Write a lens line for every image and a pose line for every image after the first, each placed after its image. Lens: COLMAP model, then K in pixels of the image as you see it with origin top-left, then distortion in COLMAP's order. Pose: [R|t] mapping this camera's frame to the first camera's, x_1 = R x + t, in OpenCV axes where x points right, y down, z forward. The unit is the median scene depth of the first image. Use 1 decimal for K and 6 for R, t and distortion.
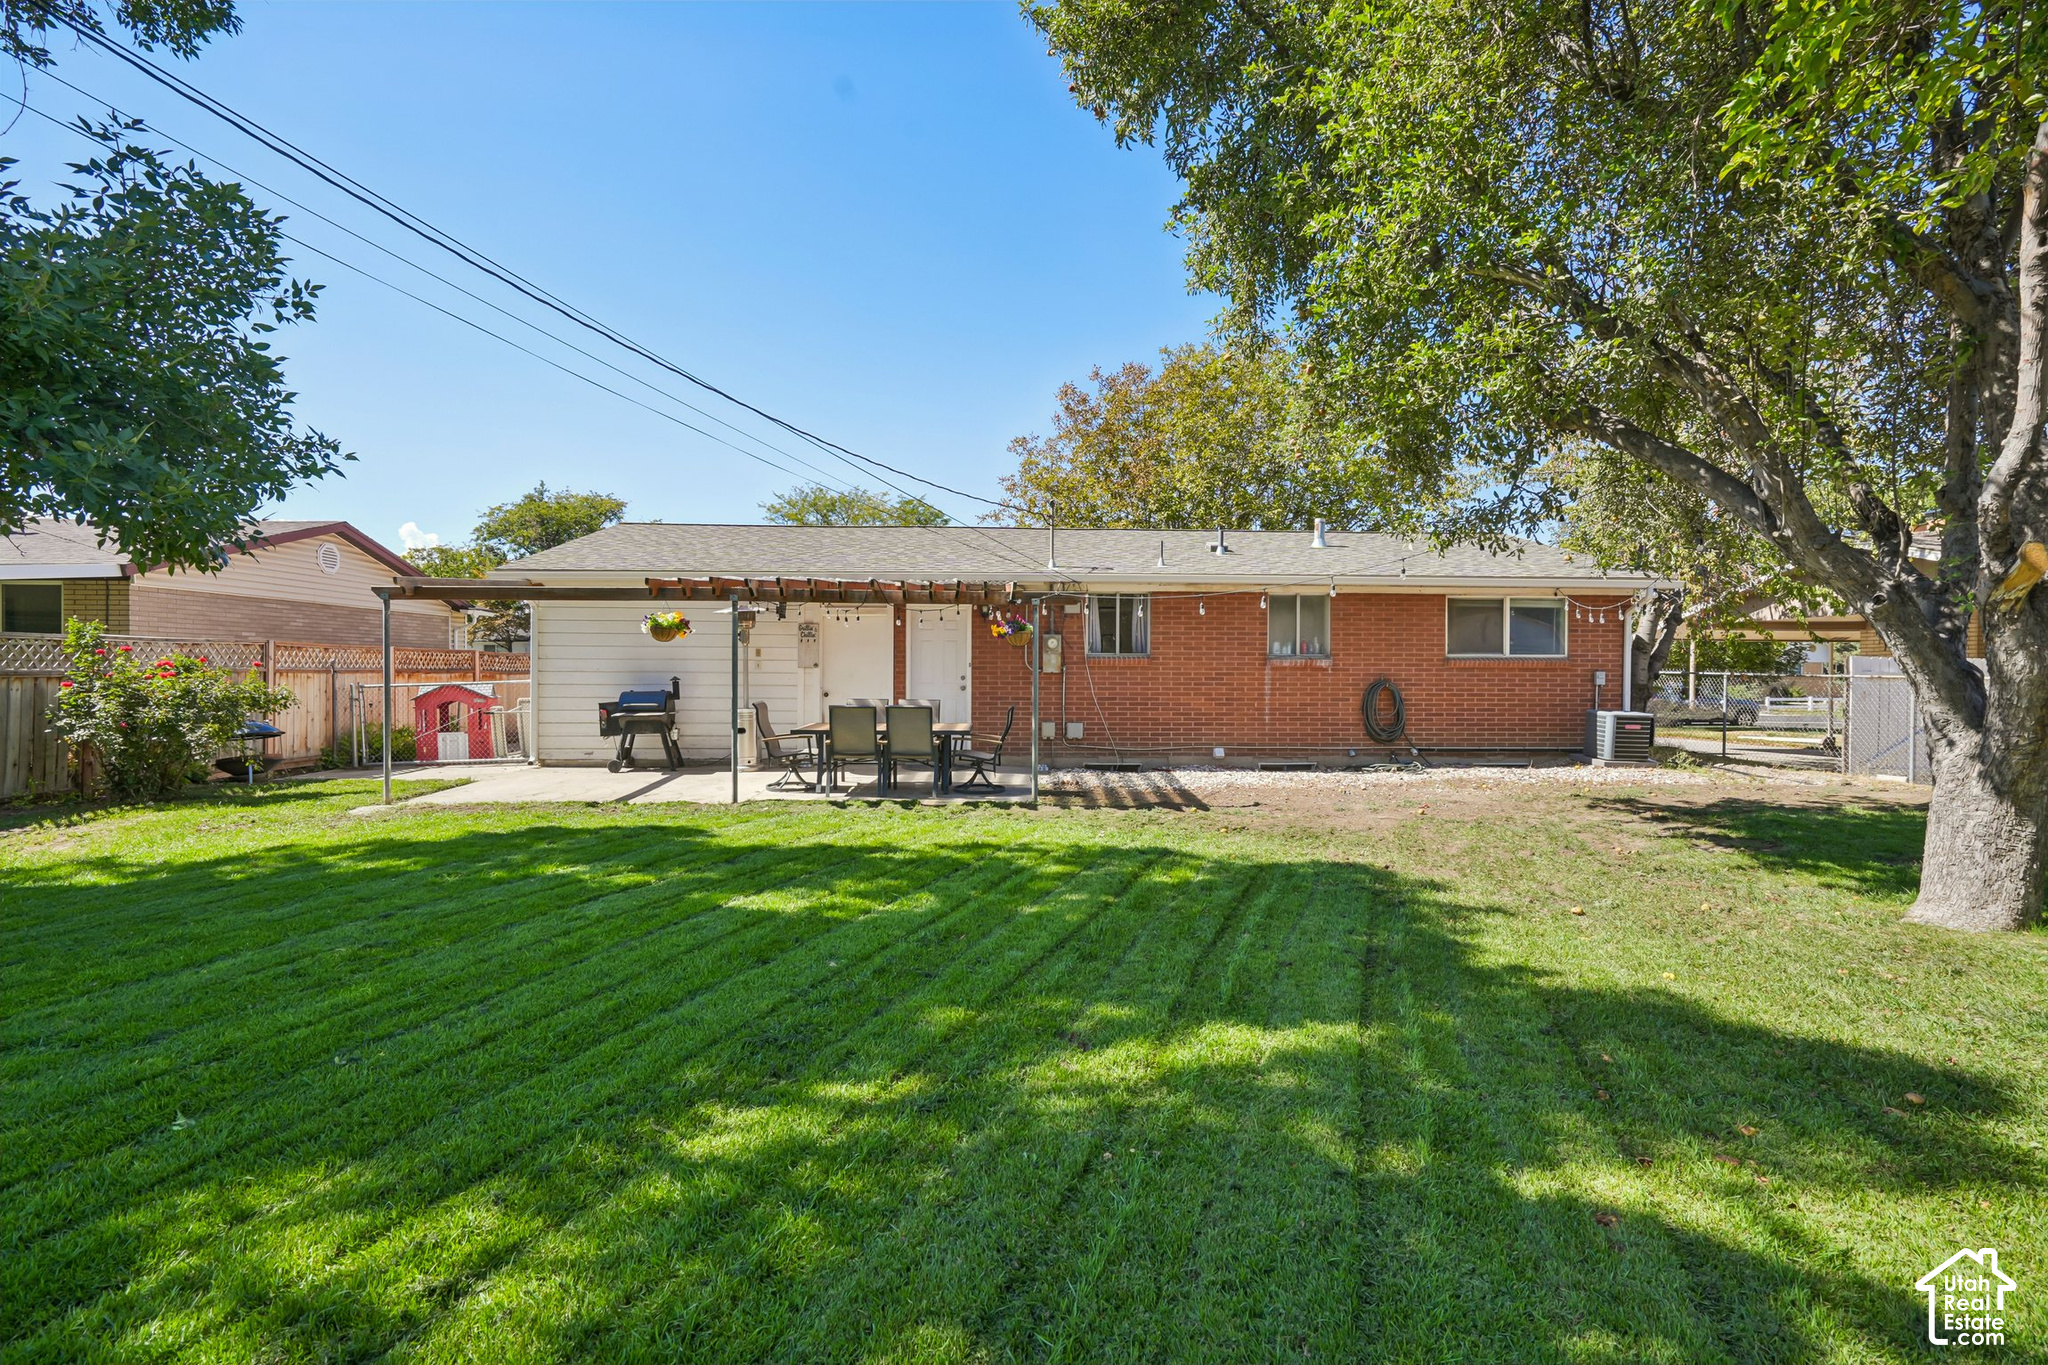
lens RADIAL K [[931.8, 0, 1024.0], [0, 931.8, 682.5], [0, 0, 1]] dist [0.000268, 0.000638]
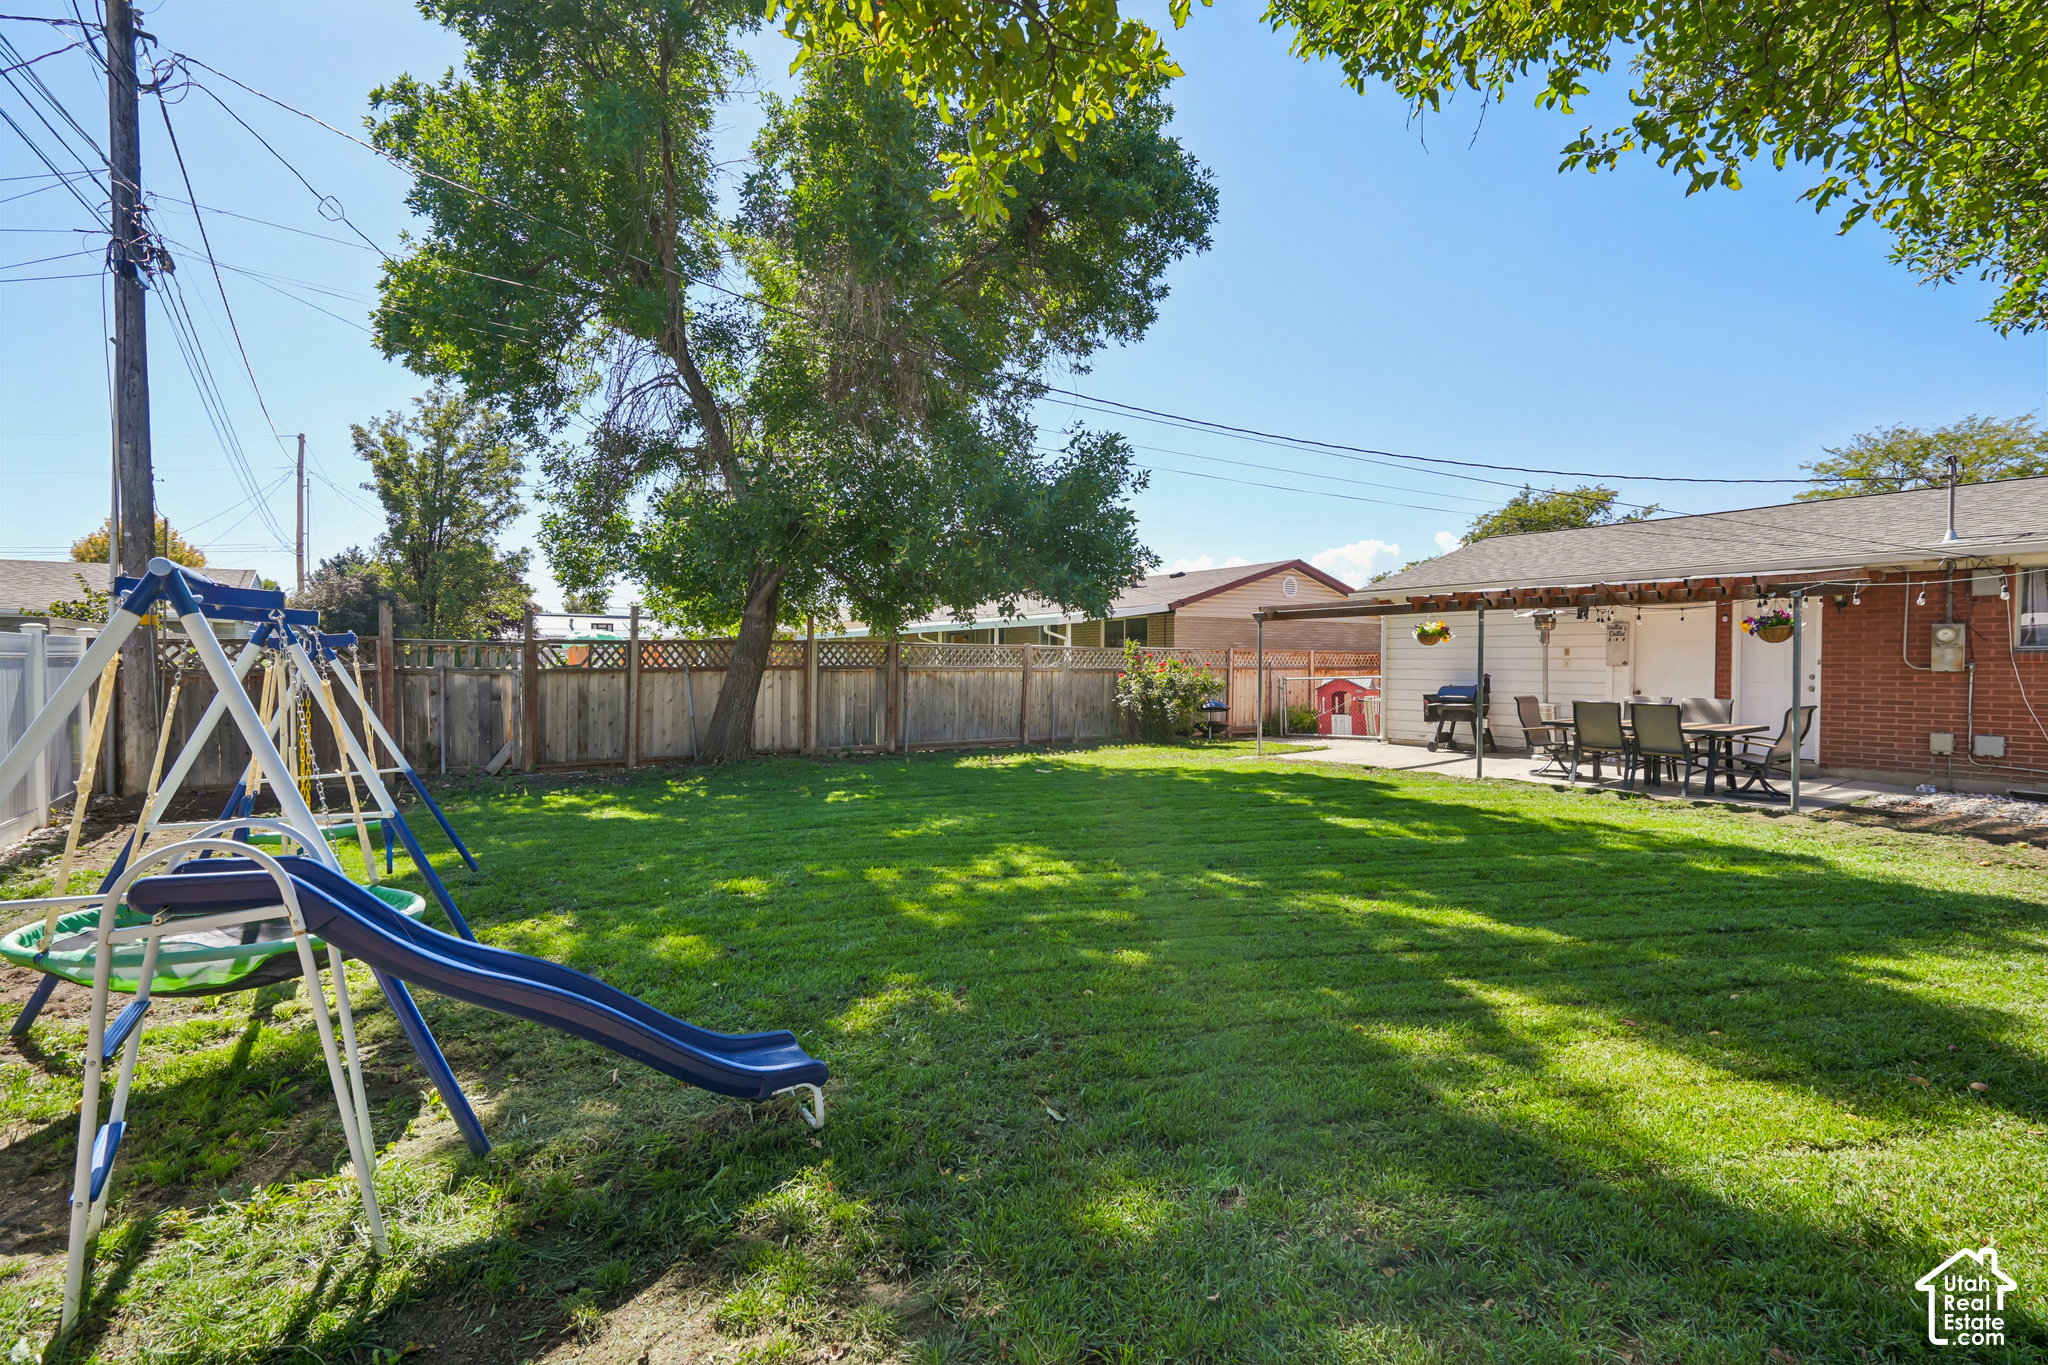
lens RADIAL K [[931.8, 0, 1024.0], [0, 931.8, 682.5], [0, 0, 1]] dist [0.000268, 0.000638]
pose [[0.534464, 0.014509, -0.845067, 0.318599], [-0.012034, 0.999882, 0.009556, 0.000729], [0.845106, 0.005062, 0.534575, -0.110053]]
